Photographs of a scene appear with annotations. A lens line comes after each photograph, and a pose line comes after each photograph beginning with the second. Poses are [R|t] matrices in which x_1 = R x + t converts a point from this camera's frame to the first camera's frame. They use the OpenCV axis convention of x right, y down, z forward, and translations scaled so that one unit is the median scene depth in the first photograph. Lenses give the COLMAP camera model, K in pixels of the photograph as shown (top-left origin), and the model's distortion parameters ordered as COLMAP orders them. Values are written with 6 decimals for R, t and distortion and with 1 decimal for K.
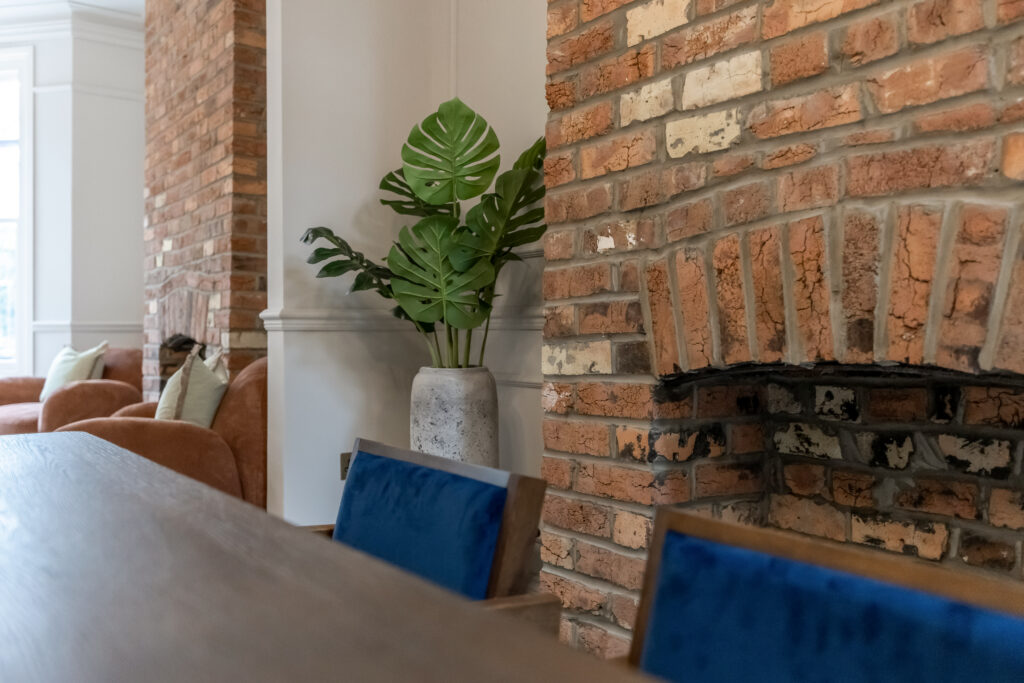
lens RADIAL K [[878.6, 0, 514.6], [0, 878.6, 342.2], [0, 0, 1]] dist [-0.000432, -0.010146]
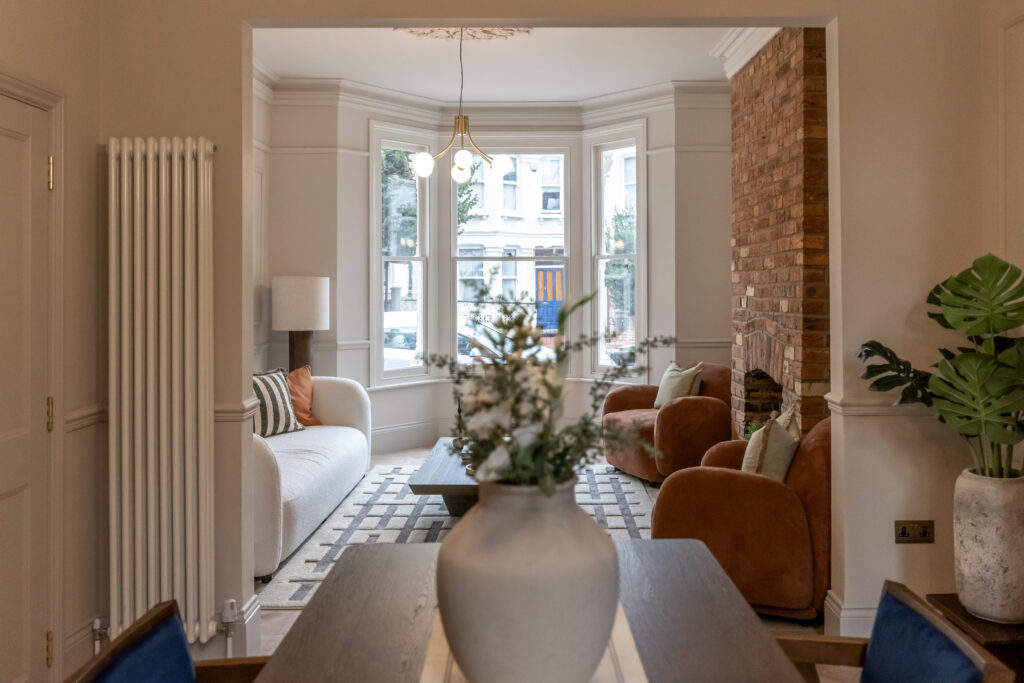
lens RADIAL K [[878.6, 0, 523.7], [0, 878.6, 274.8], [0, 0, 1]] dist [-0.000432, -0.010146]
pose [[0.809513, -0.011580, -0.586987, 0.068251], [0.000569, 0.999820, -0.018939, -0.133539], [0.587101, 0.014997, 0.809375, -0.178329]]
